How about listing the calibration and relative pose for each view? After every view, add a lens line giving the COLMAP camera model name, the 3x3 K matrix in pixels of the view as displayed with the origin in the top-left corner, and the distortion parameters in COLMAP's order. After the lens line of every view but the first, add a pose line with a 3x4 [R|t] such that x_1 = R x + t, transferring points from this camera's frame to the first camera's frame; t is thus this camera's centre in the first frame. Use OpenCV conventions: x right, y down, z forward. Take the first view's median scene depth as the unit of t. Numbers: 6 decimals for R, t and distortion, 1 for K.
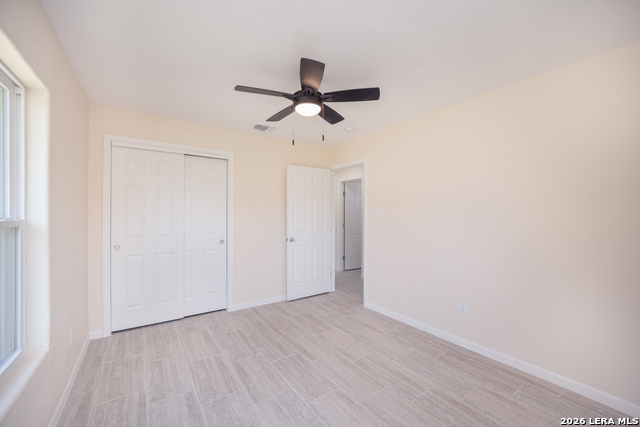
lens RADIAL K [[256.4, 0, 319.6], [0, 256.4, 213.2], [0, 0, 1]] dist [-0.012812, 0.000680]
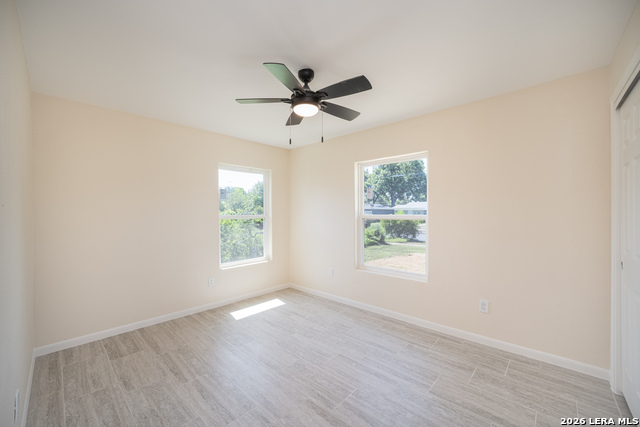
lens RADIAL K [[256.4, 0, 320.6], [0, 256.4, 212.4], [0, 0, 1]] dist [-0.012812, 0.000680]
pose [[-0.977839, 0.000599, -0.209359, 0.109040], [0.001738, 0.999985, -0.005253, 0.004870], [0.209352, -0.005500, -0.977825, 1.957371]]
